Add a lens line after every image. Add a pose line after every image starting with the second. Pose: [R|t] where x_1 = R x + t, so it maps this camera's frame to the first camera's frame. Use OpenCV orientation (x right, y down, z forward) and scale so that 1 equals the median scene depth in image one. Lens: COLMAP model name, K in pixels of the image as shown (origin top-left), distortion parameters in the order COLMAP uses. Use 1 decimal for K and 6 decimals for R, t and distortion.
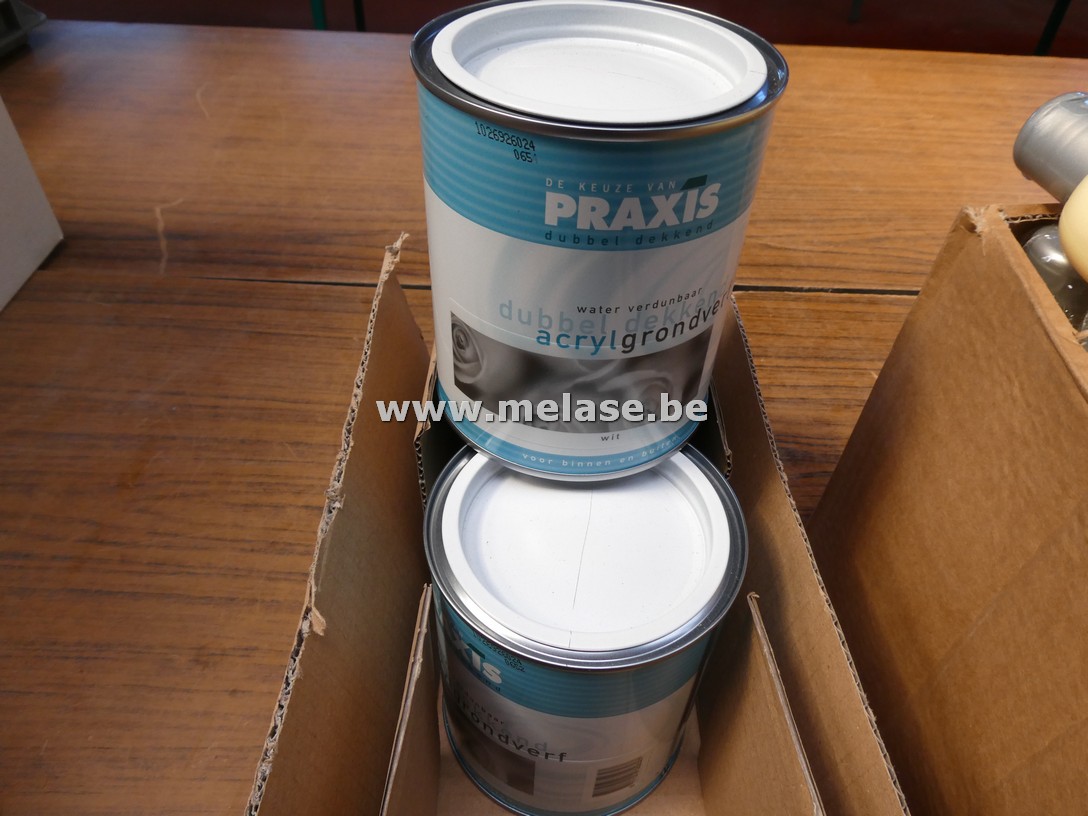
lens RADIAL K [[761.6, 0, 545.3], [0, 761.6, 411.7], [0, 0, 1]] dist [0.003328, -0.006426]
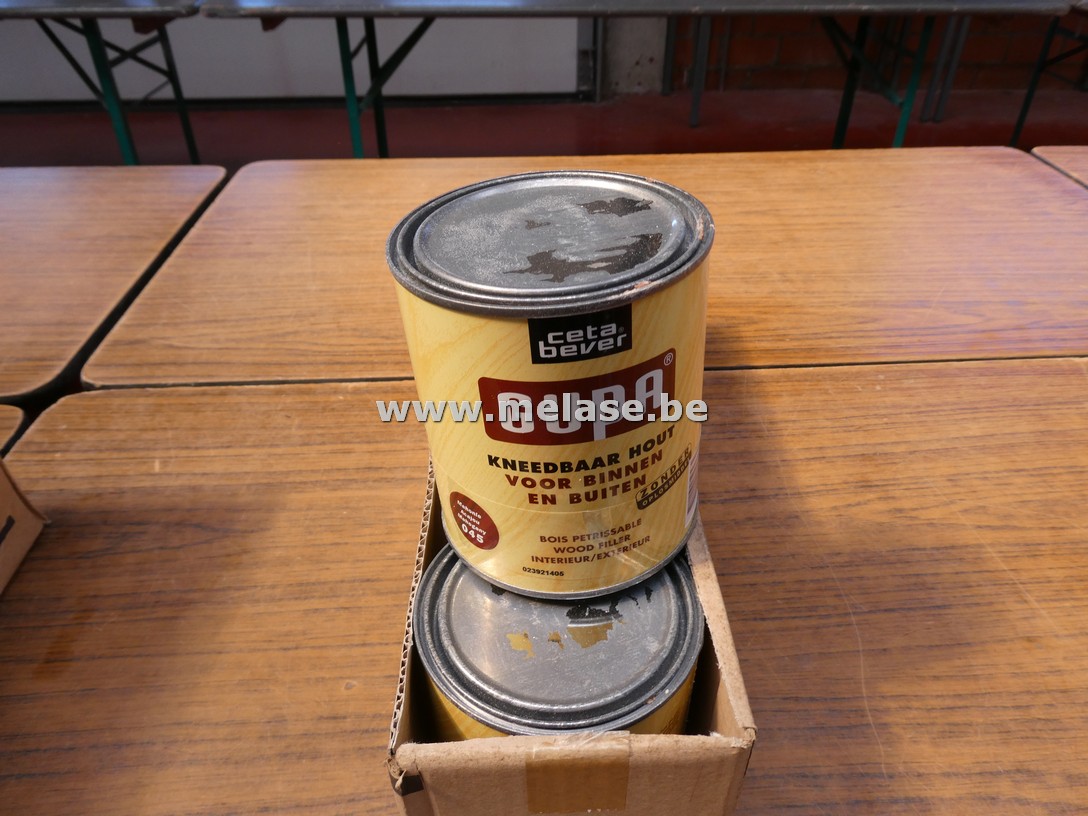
lens RADIAL K [[761.6, 0, 544.8], [0, 761.6, 407.1], [0, 0, 1]] dist [0.003328, -0.006426]
pose [[0.997746, -0.059973, 0.030090, 0.769451], [0.063357, 0.989722, -0.128202, 0.036783], [-0.022092, 0.129819, 0.991291, -0.058254]]
